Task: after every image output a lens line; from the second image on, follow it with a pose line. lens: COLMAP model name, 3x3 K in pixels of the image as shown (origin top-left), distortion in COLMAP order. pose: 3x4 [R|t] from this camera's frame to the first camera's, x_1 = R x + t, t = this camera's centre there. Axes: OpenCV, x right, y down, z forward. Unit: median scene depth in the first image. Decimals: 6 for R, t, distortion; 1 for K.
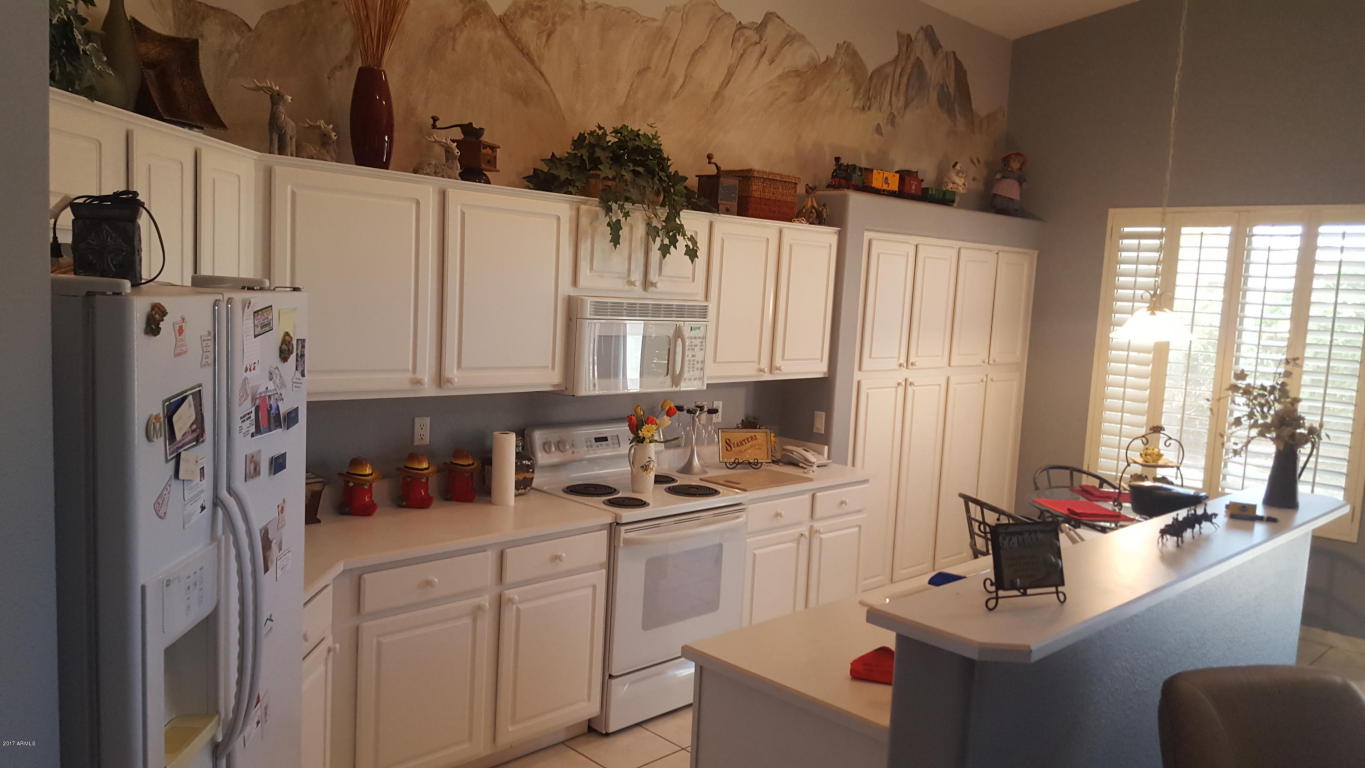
lens RADIAL K [[989.8, 0, 682.5], [0, 989.8, 384.0], [0, 0, 1]] dist [0.099257, -0.230157]
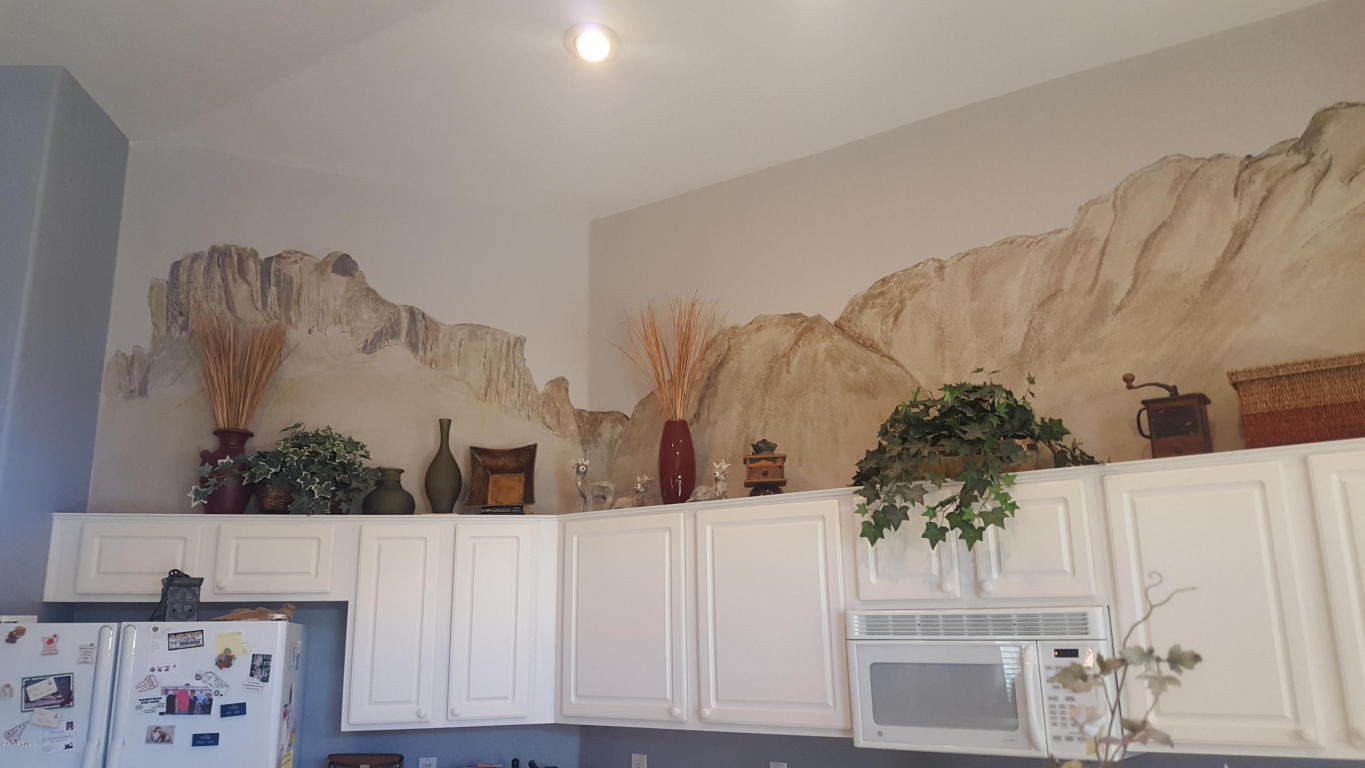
lens RADIAL K [[1007.8, 0, 724.6], [0, 1007.8, 342.3], [0, 0, 1]] dist [0.040974, -0.058001]
pose [[0.209689, -0.320843, -0.923629, 0.644721], [-0.068486, 0.937490, -0.341206, -0.006543], [0.975367, 0.134803, 0.174608, 0.674686]]
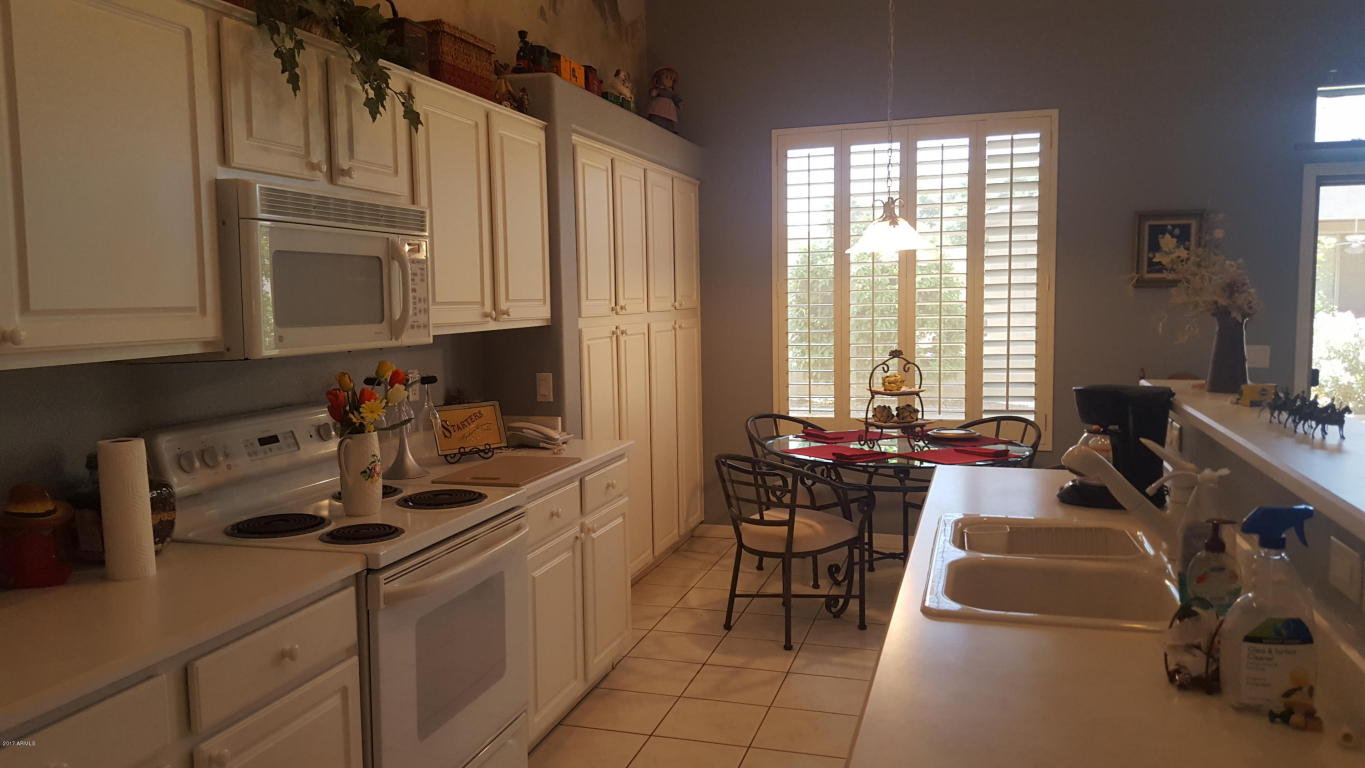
lens RADIAL K [[989.8, 0, 682.5], [0, 989.8, 384.0], [0, 0, 1]] dist [0.099257, -0.230157]
pose [[0.875160, -0.106961, 0.471862, -0.150981], [0.107088, 0.993892, 0.026679, 0.034104], [-0.471834, 0.027183, 0.881268, 0.365745]]
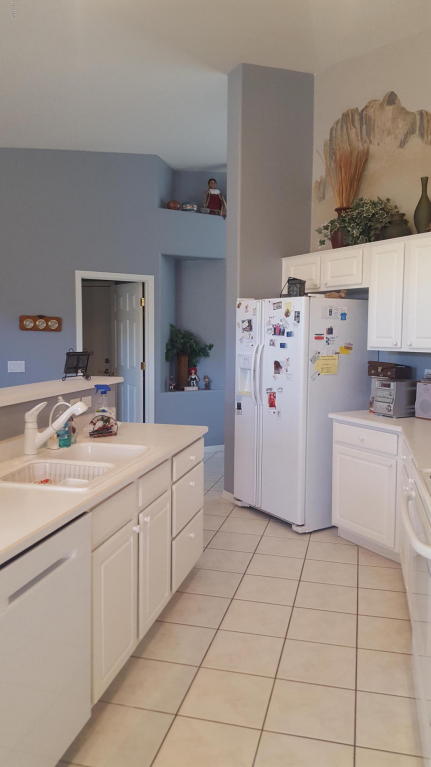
lens RADIAL K [[556.1, 0, 215.5], [0, 556.1, 383.5], [0, 0, 1]] dist [0.099257, -0.230157]
pose [[-0.852699, -0.009341, -0.522319, 0.406128], [-0.101898, 0.983609, 0.148760, -0.028516], [0.512369, 0.180071, -0.839674, 1.226636]]
